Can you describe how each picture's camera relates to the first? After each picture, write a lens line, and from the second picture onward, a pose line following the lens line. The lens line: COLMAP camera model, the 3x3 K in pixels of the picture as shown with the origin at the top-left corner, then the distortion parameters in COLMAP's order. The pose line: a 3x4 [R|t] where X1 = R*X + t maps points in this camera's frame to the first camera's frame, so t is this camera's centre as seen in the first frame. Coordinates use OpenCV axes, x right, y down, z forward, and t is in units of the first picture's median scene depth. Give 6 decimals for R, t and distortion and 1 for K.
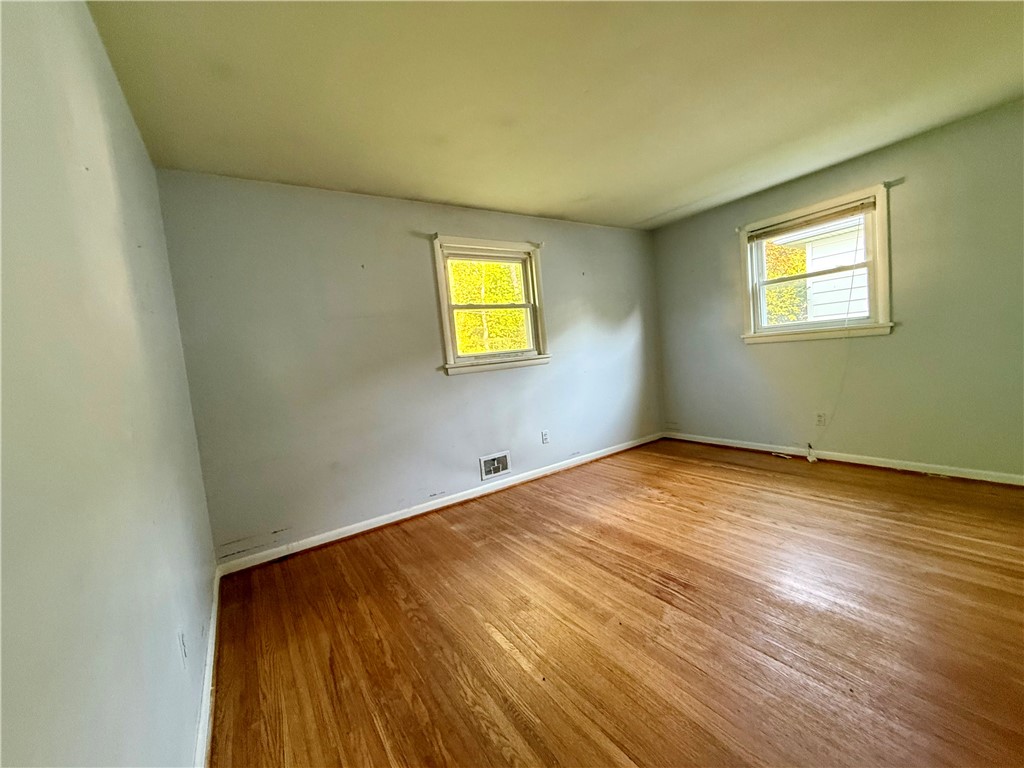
lens RADIAL K [[406.5, 0, 510.3], [0, 406.5, 384.6], [0, 0, 1]] dist [-0.001287, 0.000106]
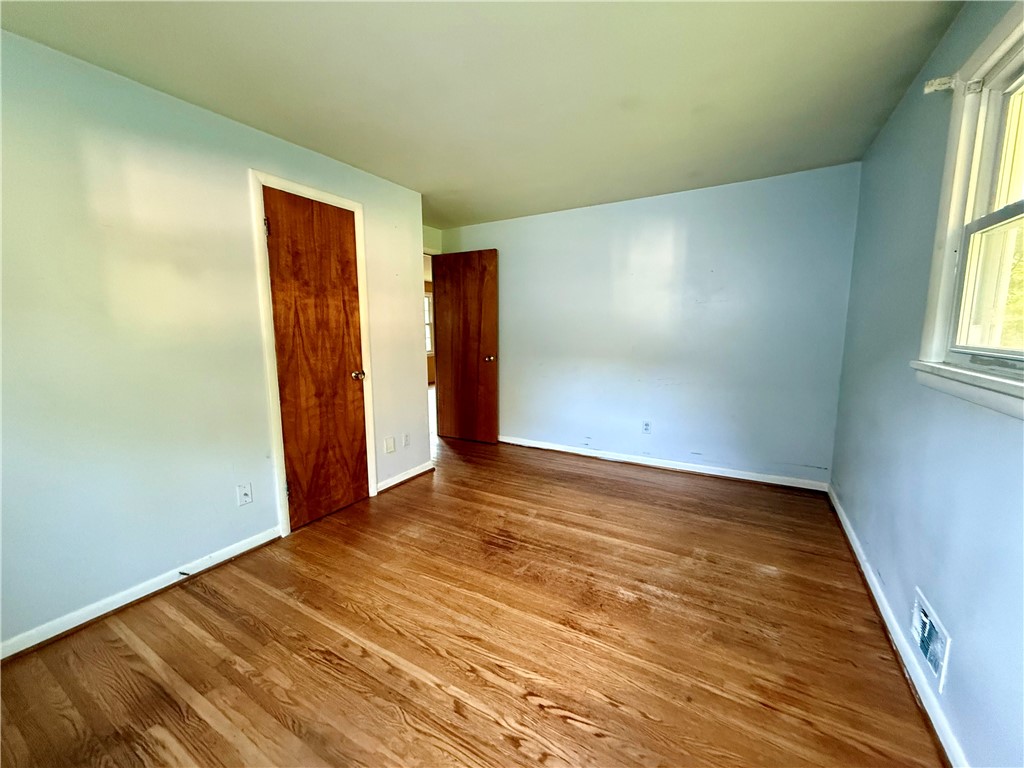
lens RADIAL K [[406.5, 0, 510.3], [0, 406.5, 384.6], [0, 0, 1]] dist [-0.001287, 0.000106]
pose [[-0.895116, 0.162333, -0.415229, 0.477871], [0.060736, 0.967073, 0.247147, -0.167798], [0.441677, 0.196006, -0.875502, 1.186196]]
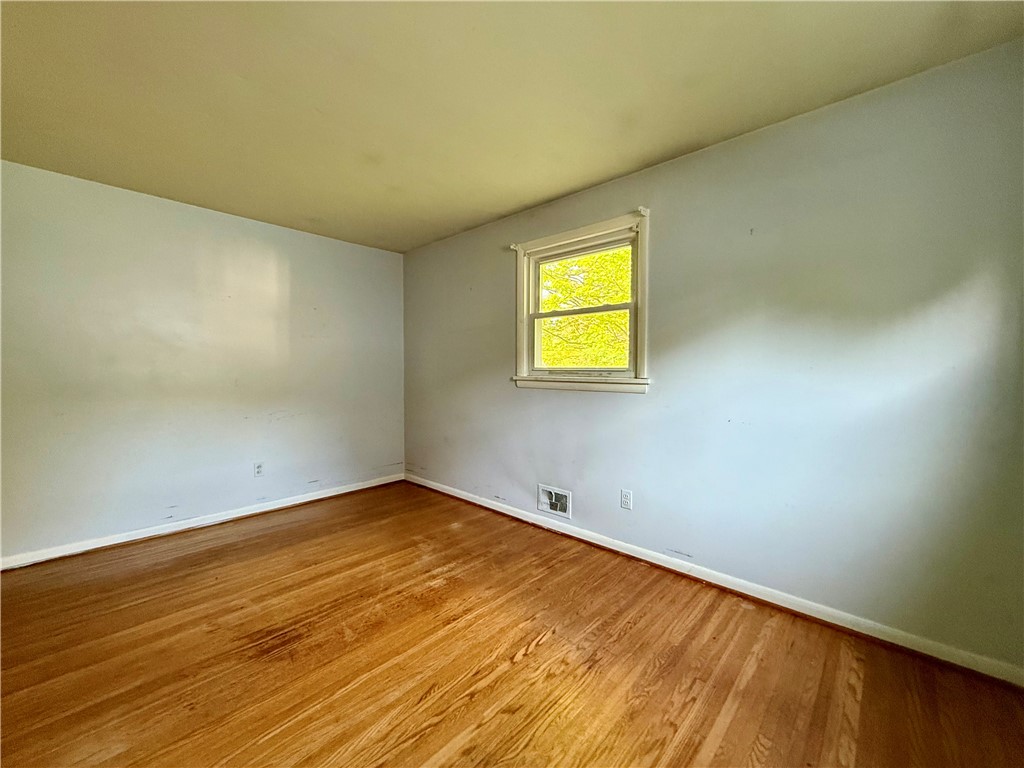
lens RADIAL K [[406.5, 0, 510.3], [0, 406.5, 384.6], [0, 0, 1]] dist [-0.001287, 0.000106]
pose [[0.225287, 0.133346, -0.965124, 0.773626], [-0.100751, 0.988468, 0.113053, -0.135516], [0.969069, 0.071768, 0.236124, 0.737338]]
